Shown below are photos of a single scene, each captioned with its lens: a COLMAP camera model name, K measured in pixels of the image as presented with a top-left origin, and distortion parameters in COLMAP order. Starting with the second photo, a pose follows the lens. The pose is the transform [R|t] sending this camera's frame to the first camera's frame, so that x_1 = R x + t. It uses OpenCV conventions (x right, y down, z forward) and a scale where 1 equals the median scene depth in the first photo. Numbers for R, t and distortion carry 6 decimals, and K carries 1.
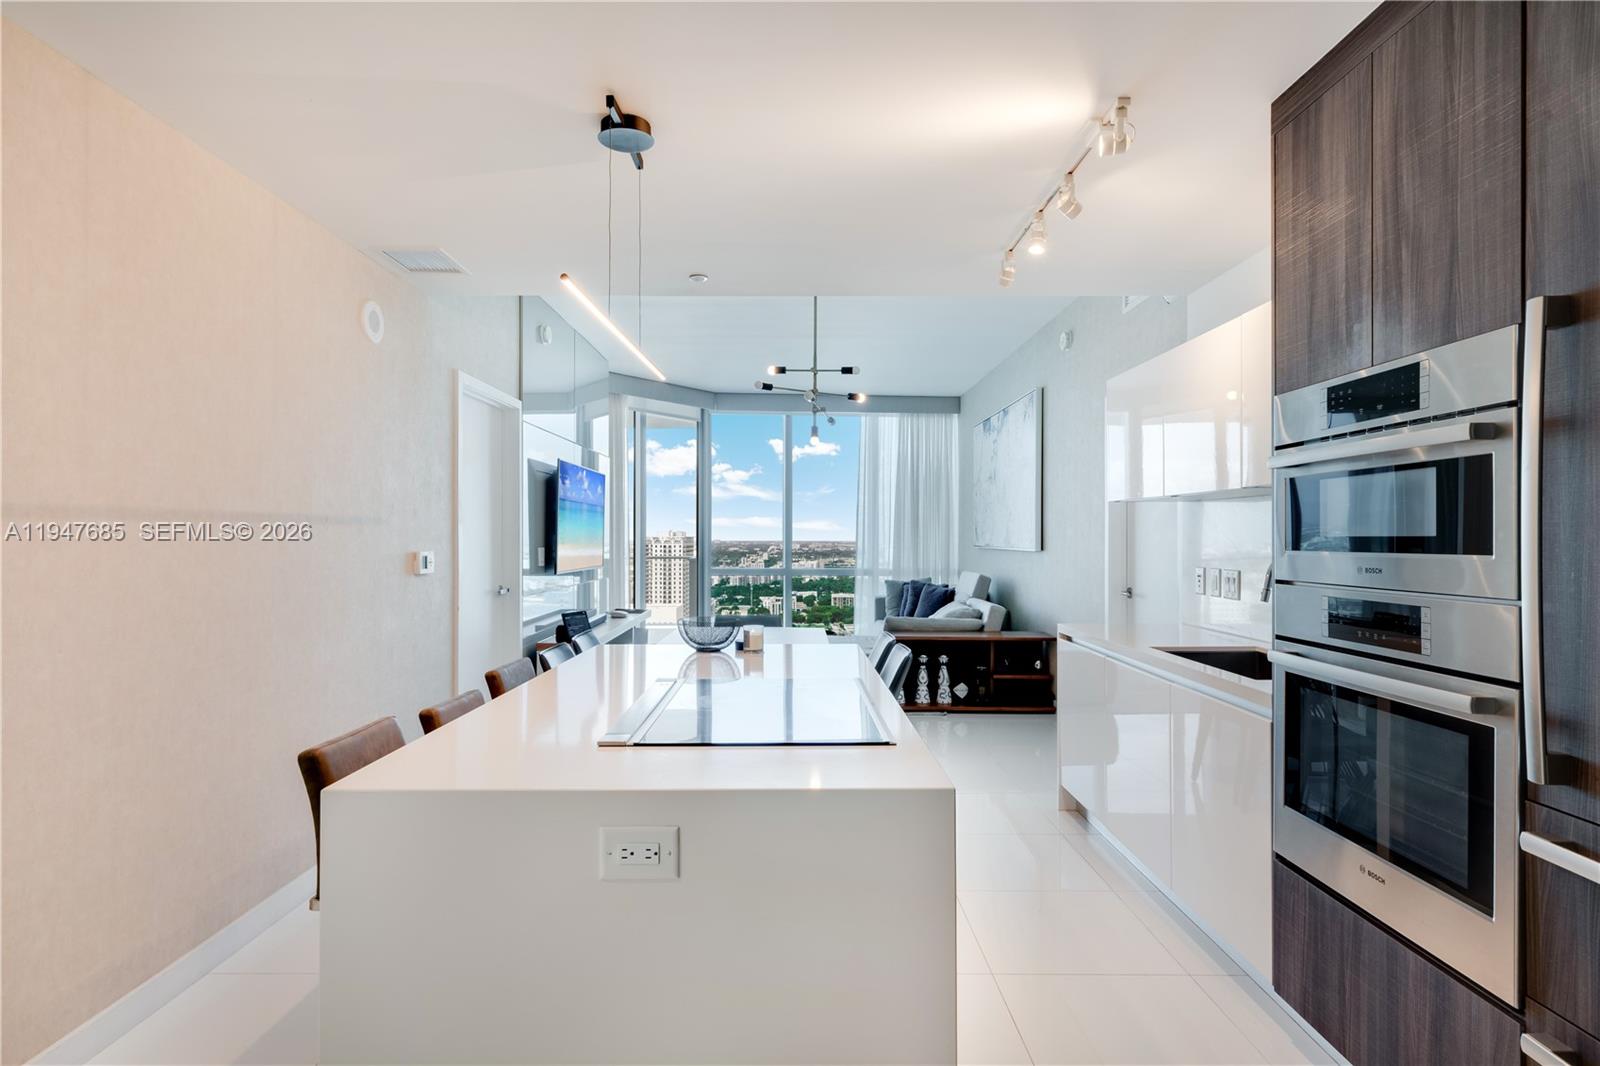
lens RADIAL K [[833.3, 0, 808.5], [0, 833.3, 533.5], [0, 0, 1]] dist [0.001053, 0.000352]
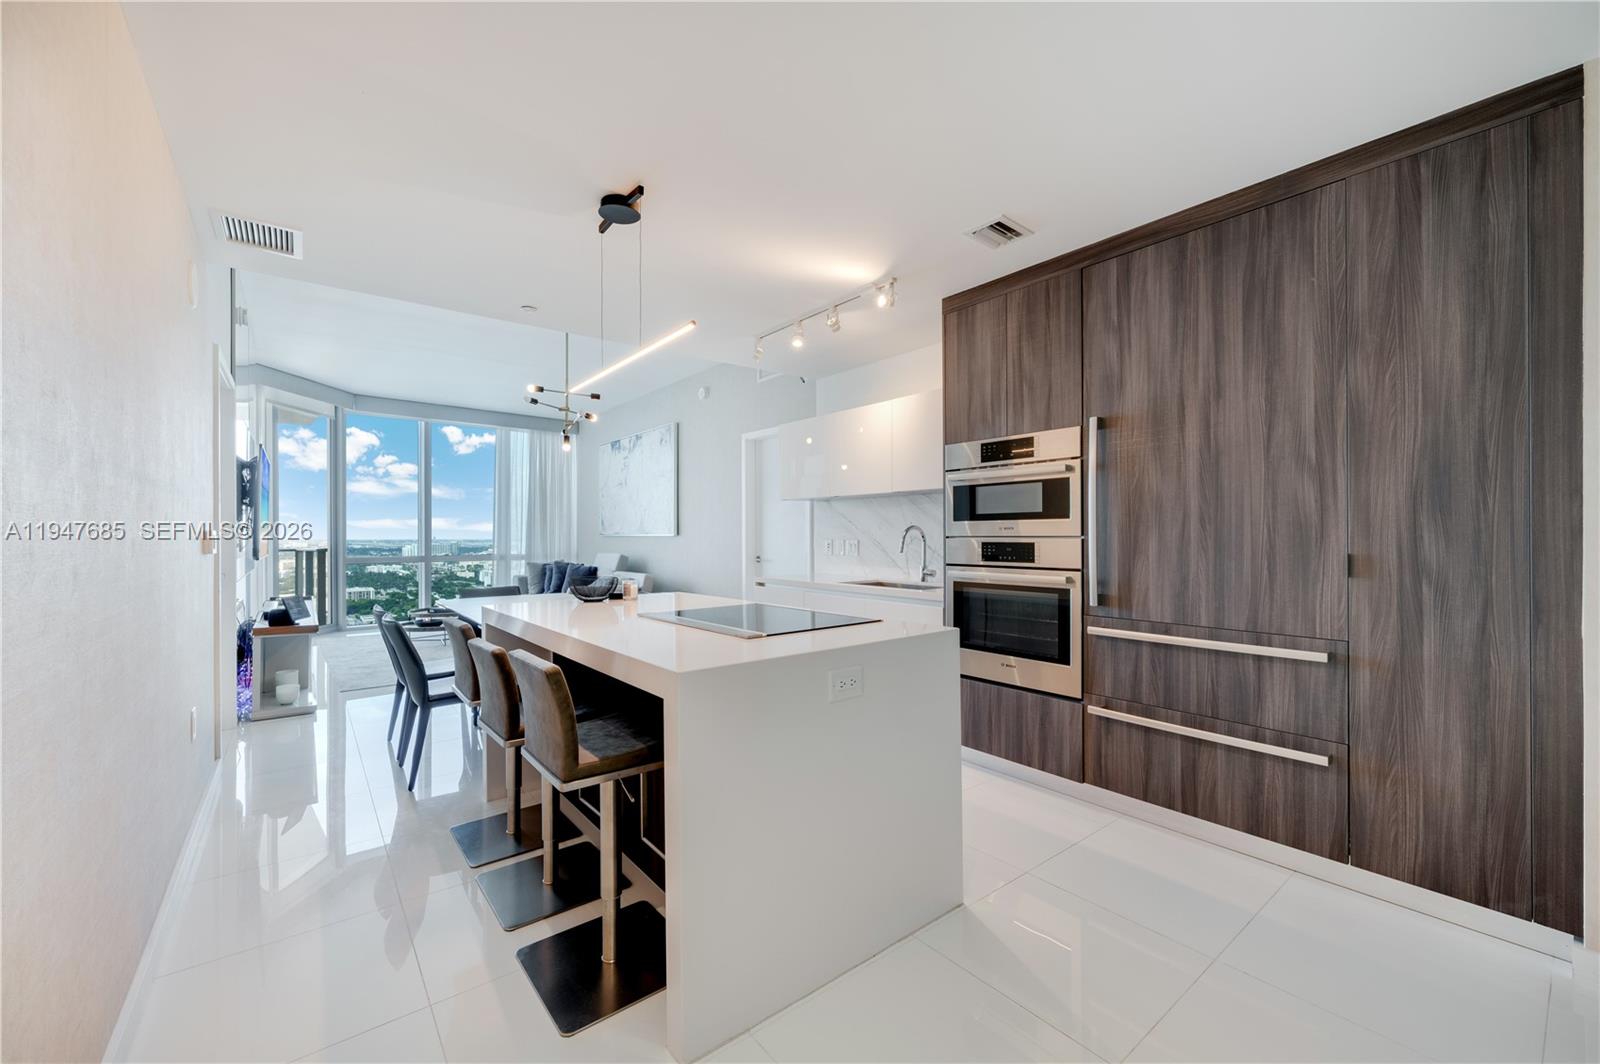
lens RADIAL K [[629.7, 0, 798.6], [0, 629.7, 535.2], [0, 0, 1]] dist [-0.000436, -0.000068]
pose [[0.785541, -0.005045, 0.618789, -0.750272], [0.002851, 0.999986, 0.004534, 0.050345], [-0.618803, -0.001798, 0.785544, 0.029698]]
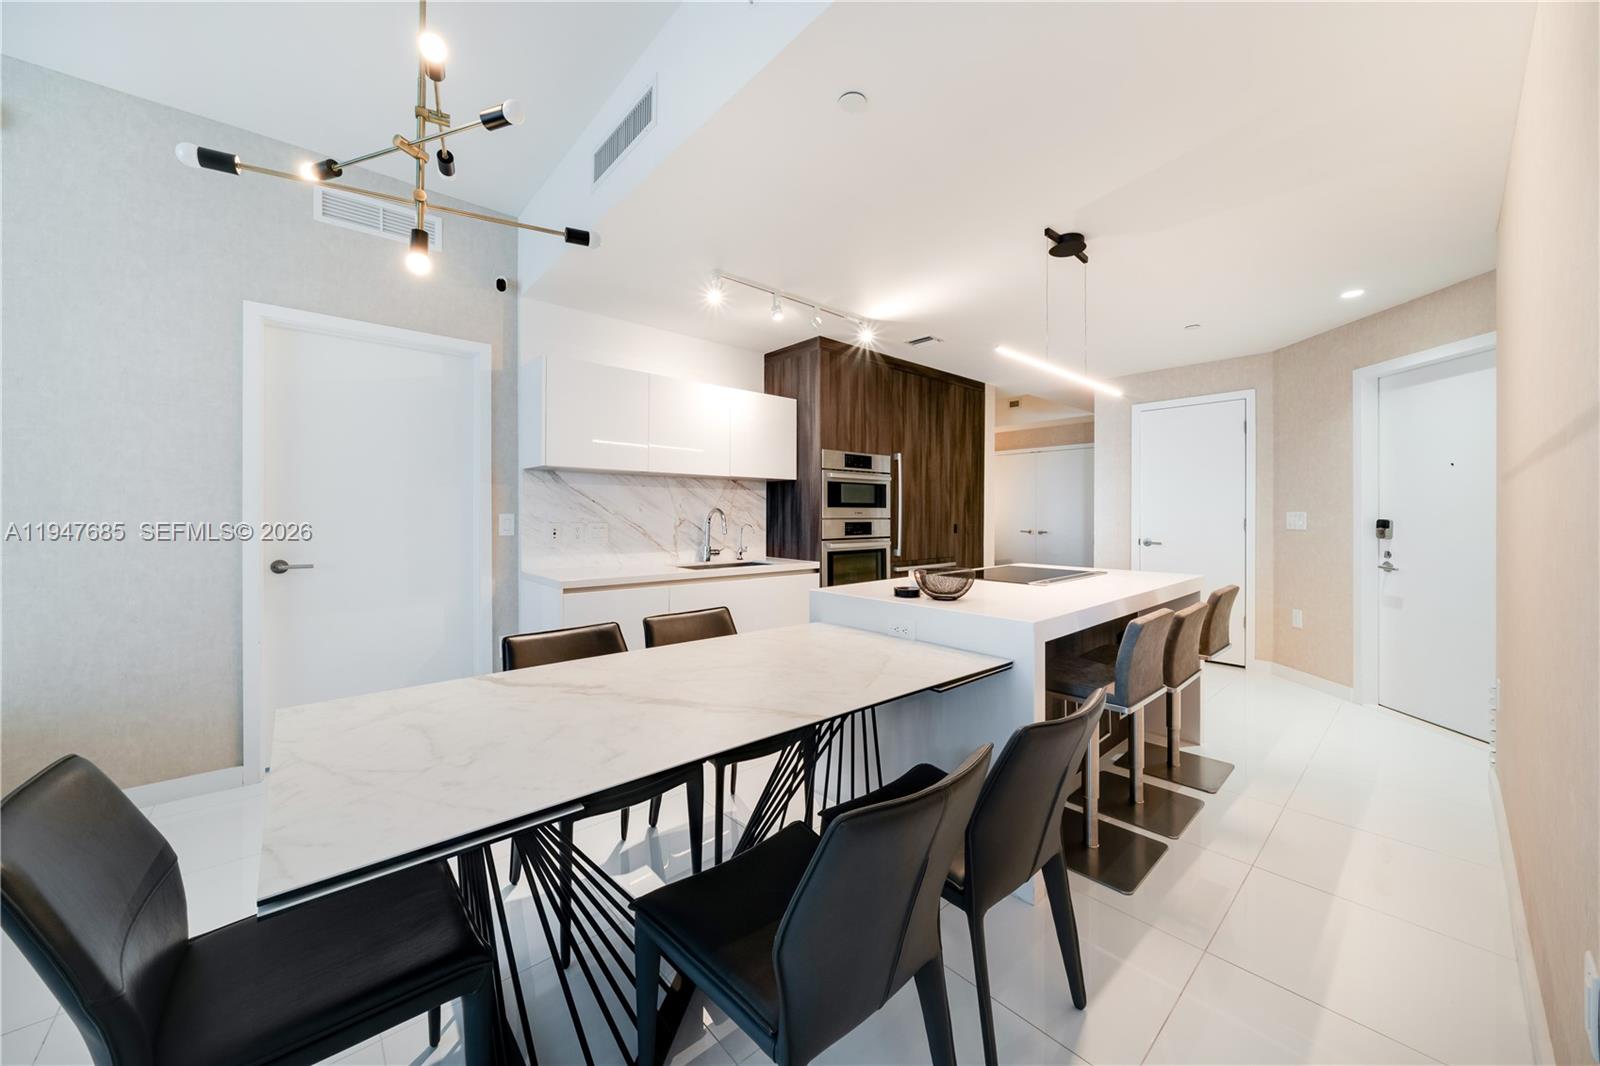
lens RADIAL K [[579.6, 0, 794.3], [0, 579.6, 520.8], [0, 0, 1]] dist [-0.000453, -0.000008]
pose [[-0.655295, -0.009831, 0.755309, -0.876323], [-0.005422, 0.999951, 0.008311, 0.054109], [-0.755353, 0.001351, -0.655316, 2.591015]]
